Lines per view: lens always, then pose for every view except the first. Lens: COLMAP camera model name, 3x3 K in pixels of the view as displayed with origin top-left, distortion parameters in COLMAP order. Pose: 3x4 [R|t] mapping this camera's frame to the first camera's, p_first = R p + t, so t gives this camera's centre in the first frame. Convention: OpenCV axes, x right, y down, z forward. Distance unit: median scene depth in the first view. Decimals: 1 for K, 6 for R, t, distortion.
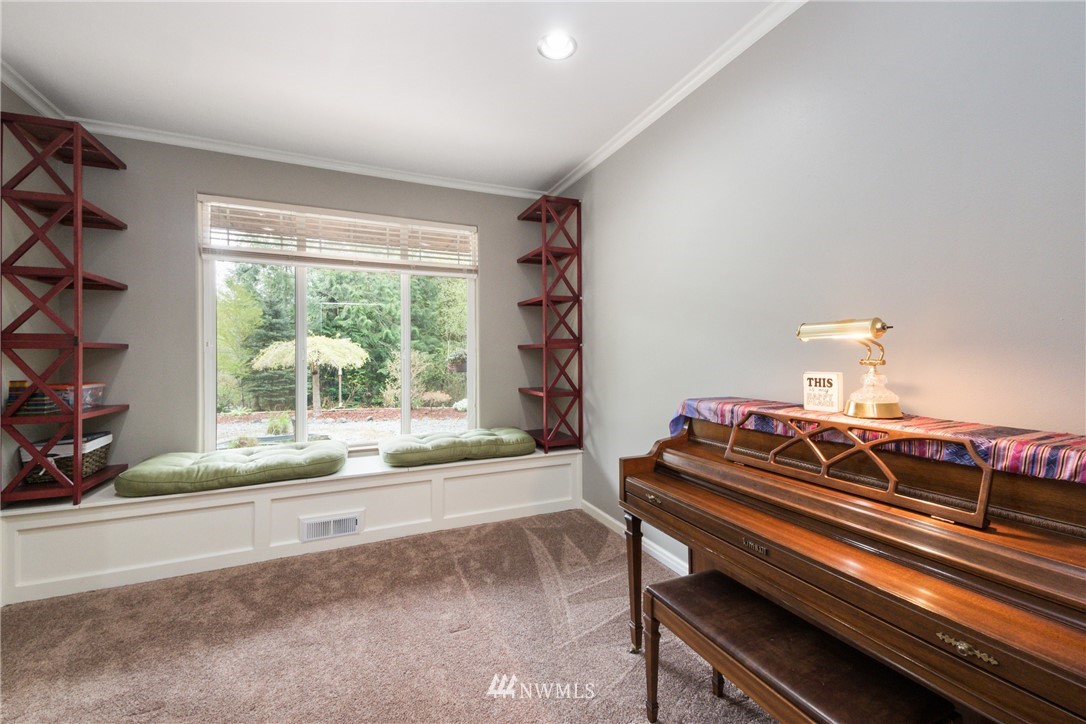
lens RADIAL K [[444.9, 0, 549.7], [0, 444.9, 356.2], [0, 0, 1]] dist [0.035821, -0.002187]
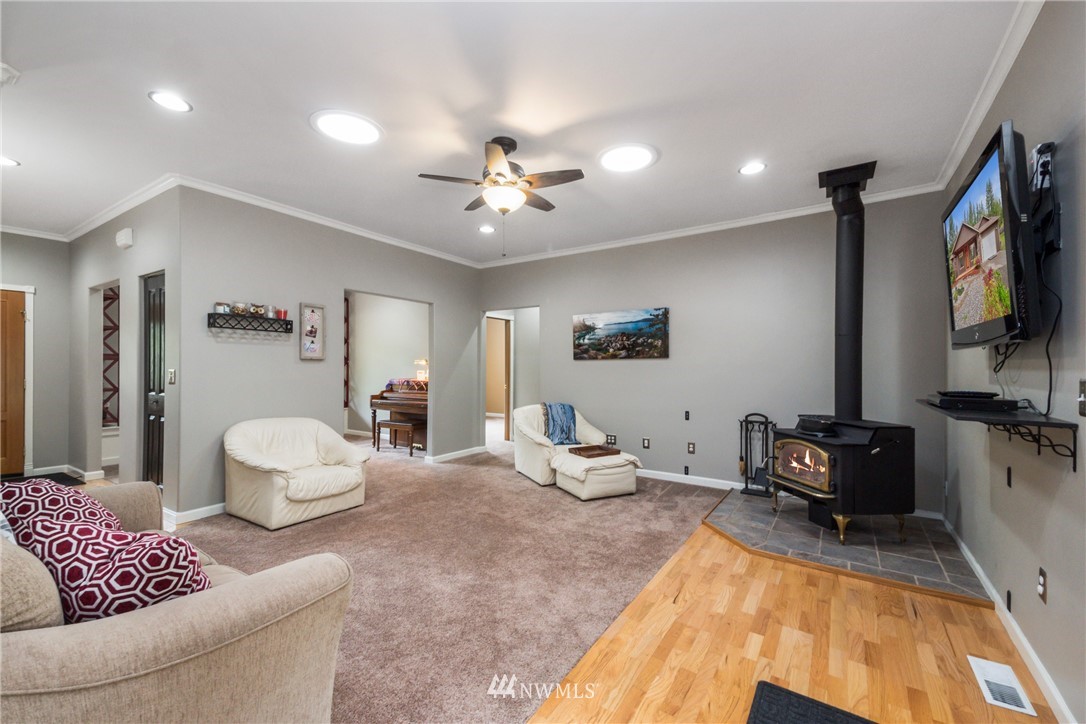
lens RADIAL K [[444.9, 0, 533.9], [0, 444.9, 363.9], [0, 0, 1]] dist [0.035821, -0.002187]
pose [[0.849851, 0.013648, 0.526847, -0.633694], [-0.009543, 0.999899, -0.010509, 0.004083], [-0.526937, 0.003903, 0.849895, -2.788594]]
